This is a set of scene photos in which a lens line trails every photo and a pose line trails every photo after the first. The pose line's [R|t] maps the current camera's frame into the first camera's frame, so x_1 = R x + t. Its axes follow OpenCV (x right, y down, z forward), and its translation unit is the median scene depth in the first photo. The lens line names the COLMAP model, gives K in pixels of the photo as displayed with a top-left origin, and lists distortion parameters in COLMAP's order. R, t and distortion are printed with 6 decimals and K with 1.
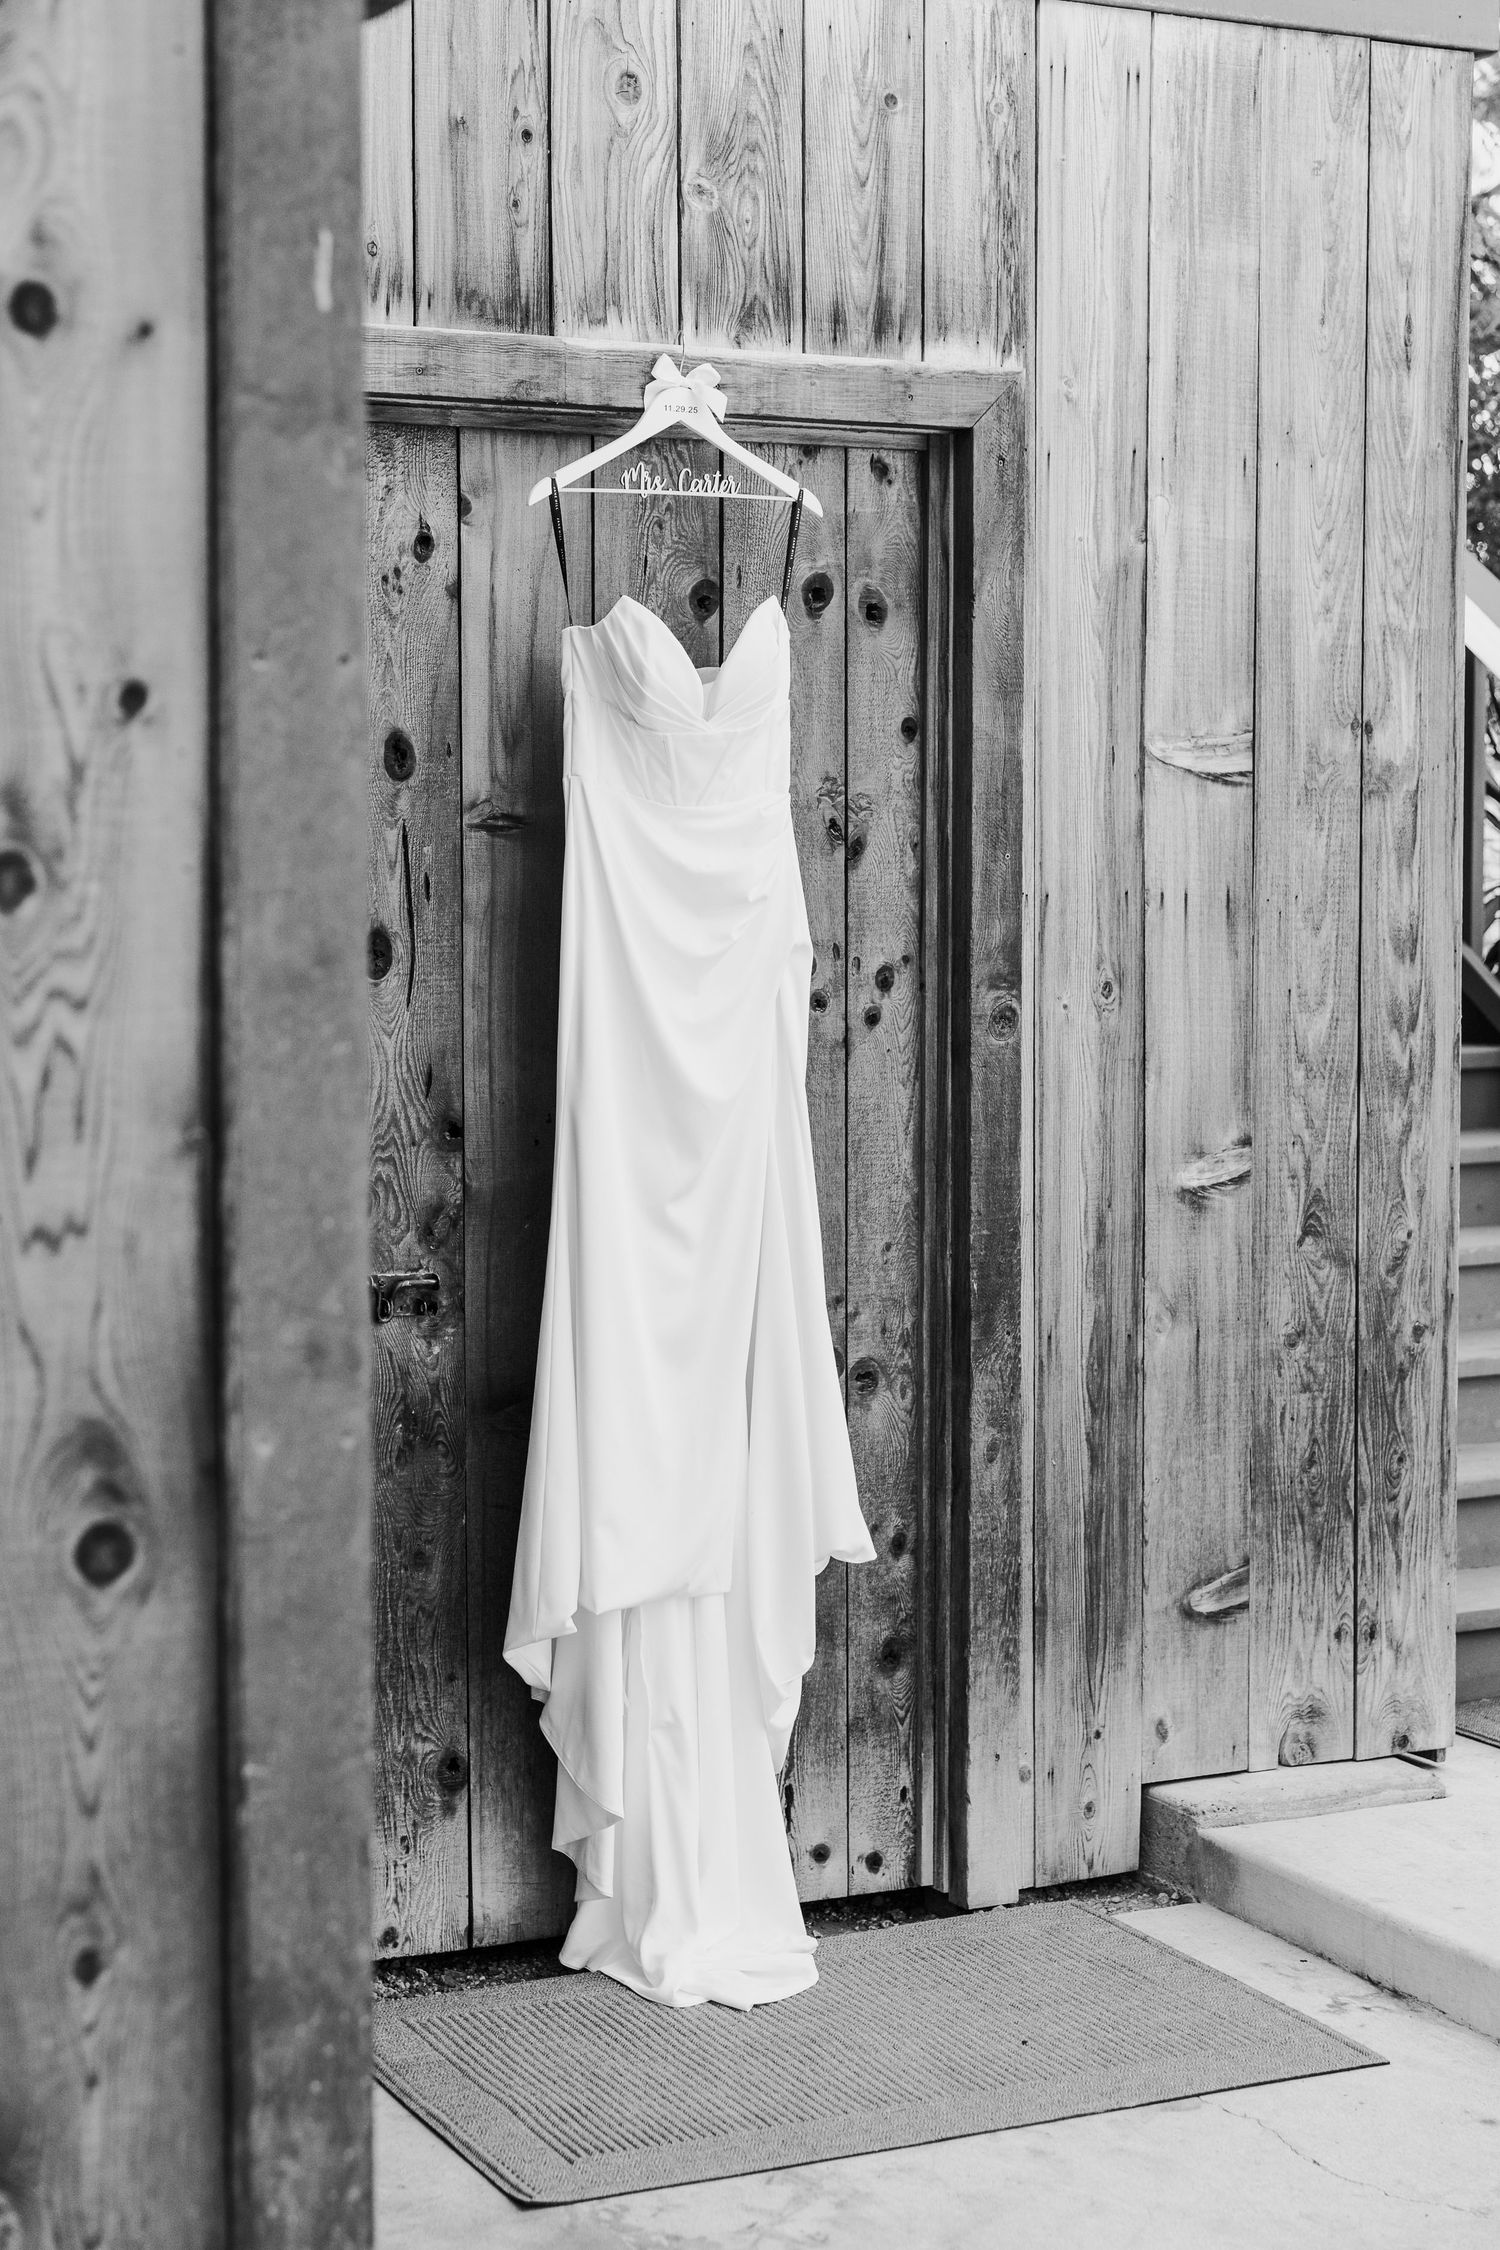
lens RADIAL K [[3563.0, 0, 750.0], [0, 3563.0, 1125.0], [0, 0, 1]] dist [0.011988, -0.112829]
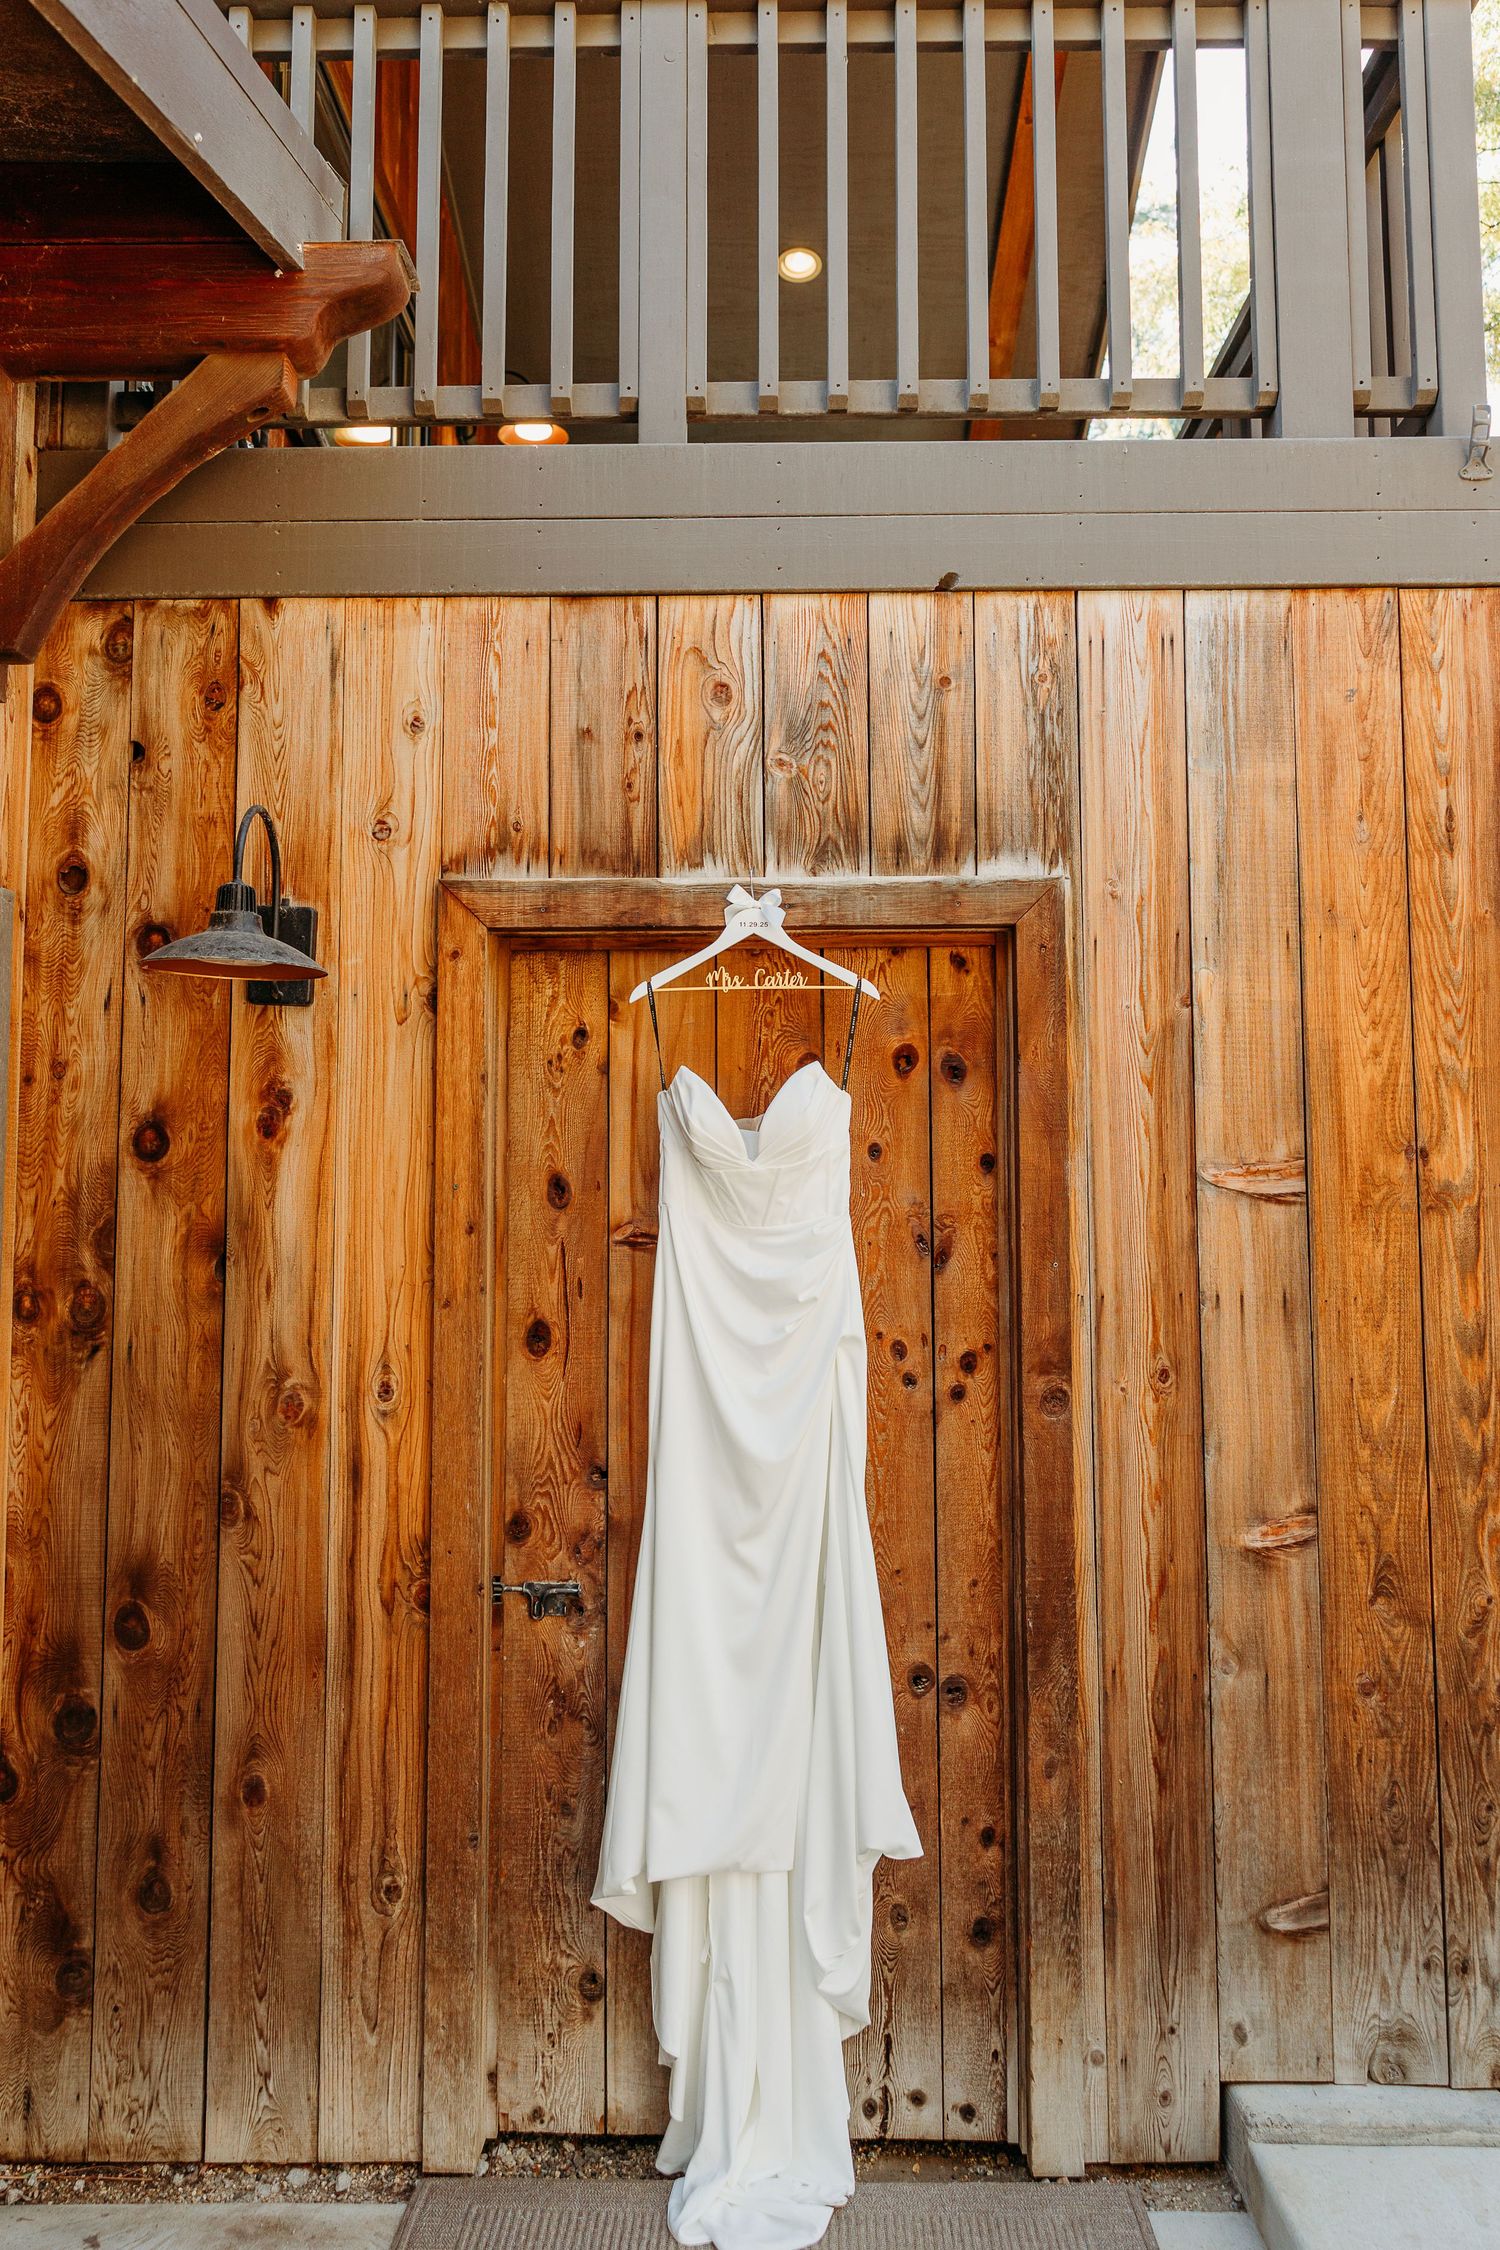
lens RADIAL K [[1872.4, 0, 750.5], [0, 1872.4, 1095.0], [0, 0, 1]] dist [0.007197, -0.020926]
pose [[0.886358, -0.038427, -0.461403, 0.271956], [-0.032098, 0.989052, -0.144032, -0.036335], [0.461886, 0.142474, 0.875421, 0.373318]]
